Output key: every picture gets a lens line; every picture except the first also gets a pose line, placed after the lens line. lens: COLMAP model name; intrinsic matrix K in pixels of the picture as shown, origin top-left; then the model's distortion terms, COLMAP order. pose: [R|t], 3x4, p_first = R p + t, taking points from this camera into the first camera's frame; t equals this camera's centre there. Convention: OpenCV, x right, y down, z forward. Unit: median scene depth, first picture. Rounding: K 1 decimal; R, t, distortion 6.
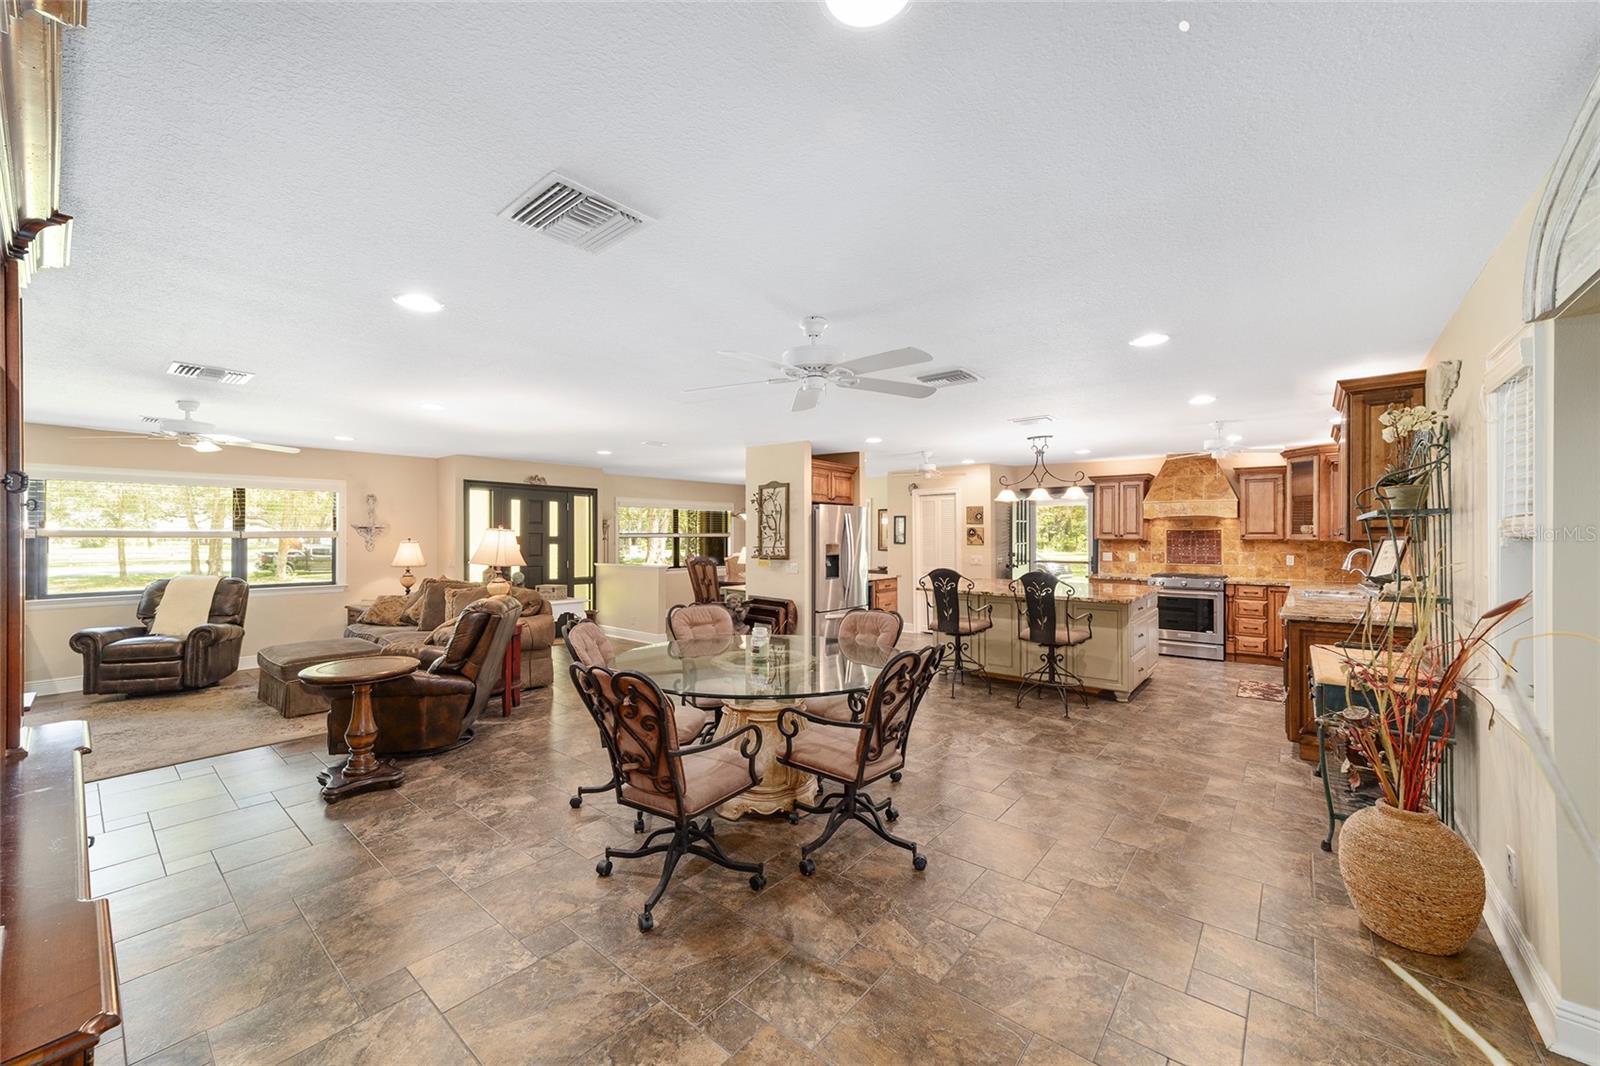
lens RADIAL K [[613.8, 0, 794.6], [0, 613.8, 534.4], [0, 0, 1]] dist [-0.007871, 0.001726]
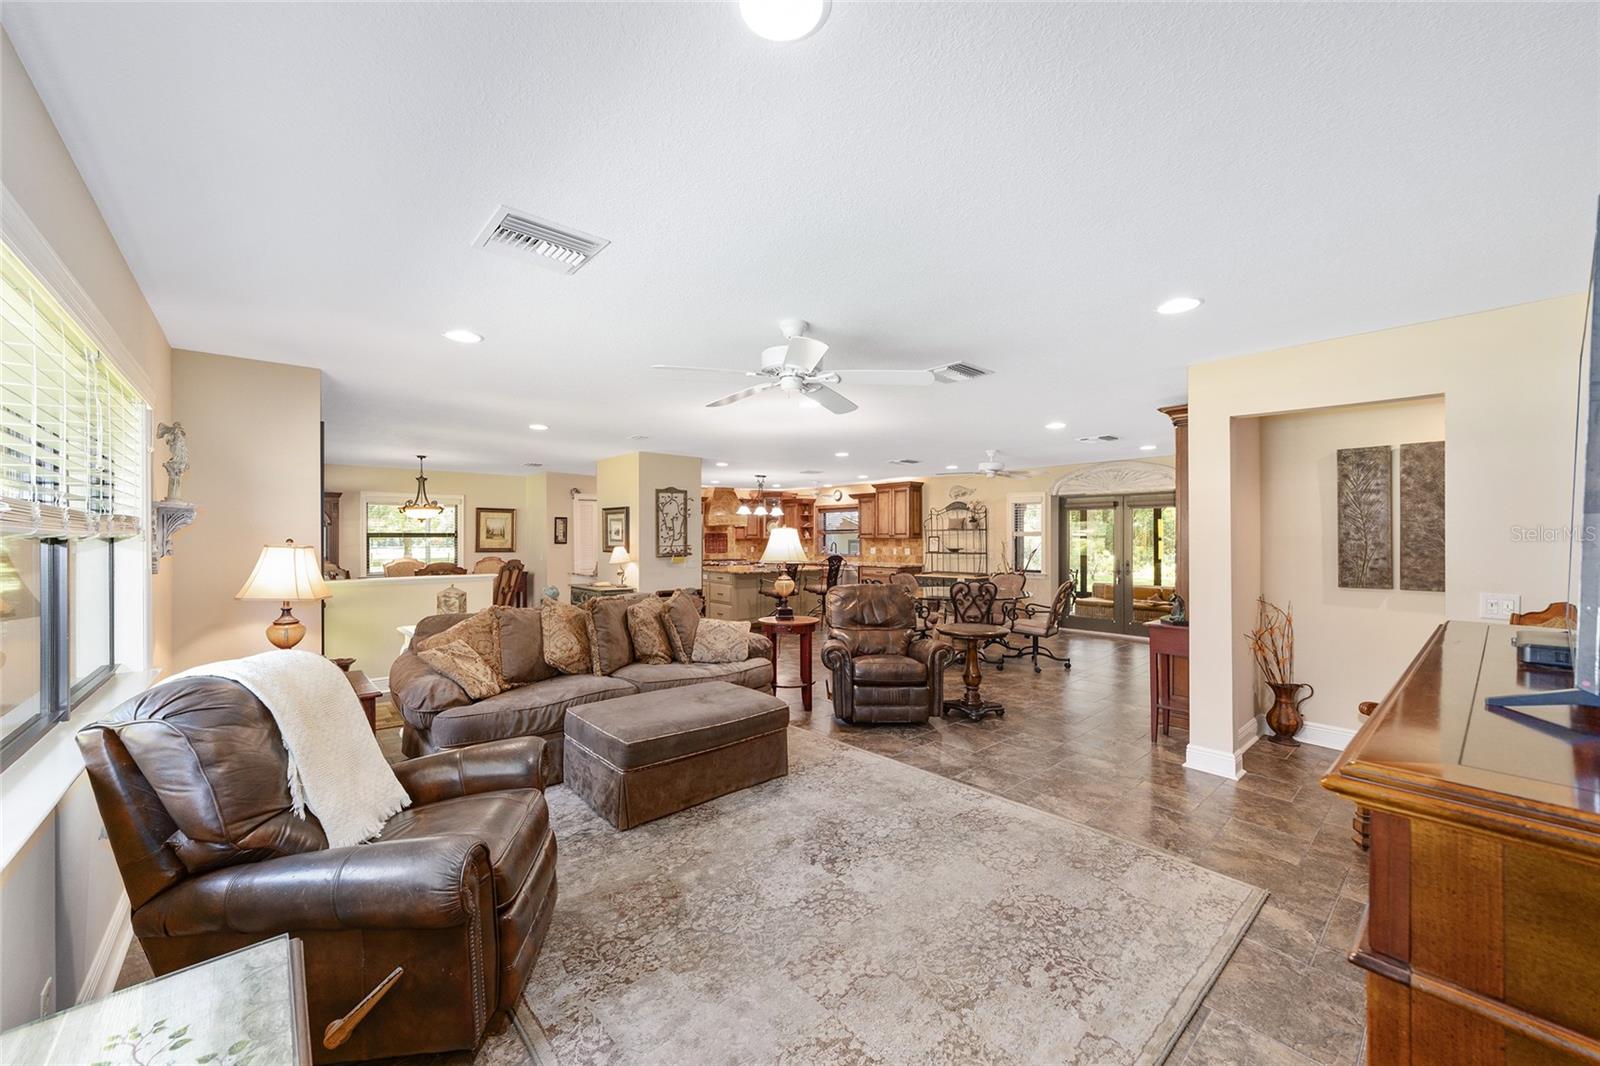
lens RADIAL K [[613.8, 0, 797.1], [0, 613.8, 533.6], [0, 0, 1]] dist [-0.007871, 0.001726]
pose [[0.144193, 0.006264, 0.989530, -1.048105], [-0.002942, 0.999978, -0.005901, 0.003947], [-0.989545, -0.002060, 0.144209, 0.579861]]
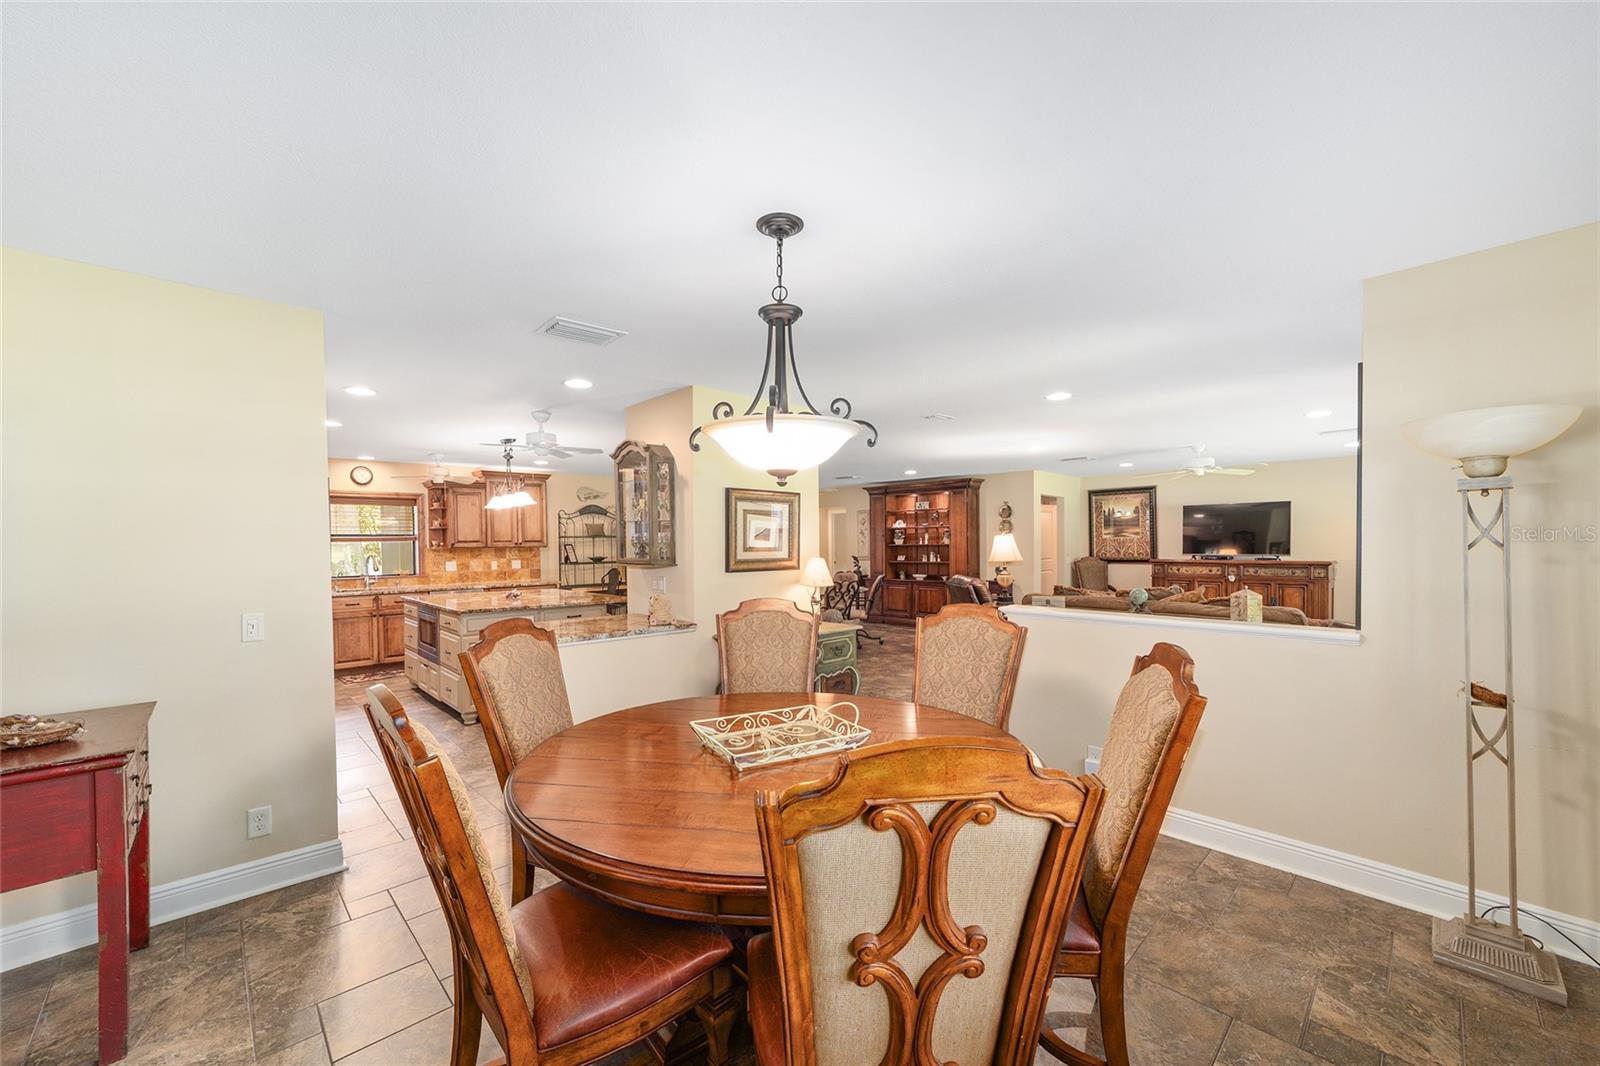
lens RADIAL K [[613.8, 0, 782.5], [0, 613.8, 551.9], [0, 0, 1]] dist [-0.007871, 0.001726]
pose [[-0.992881, 0.008601, 0.118803, -0.115019], [0.010062, 0.999881, 0.011697, 0.006408], [-0.118689, 0.012809, -0.992849, 1.641637]]
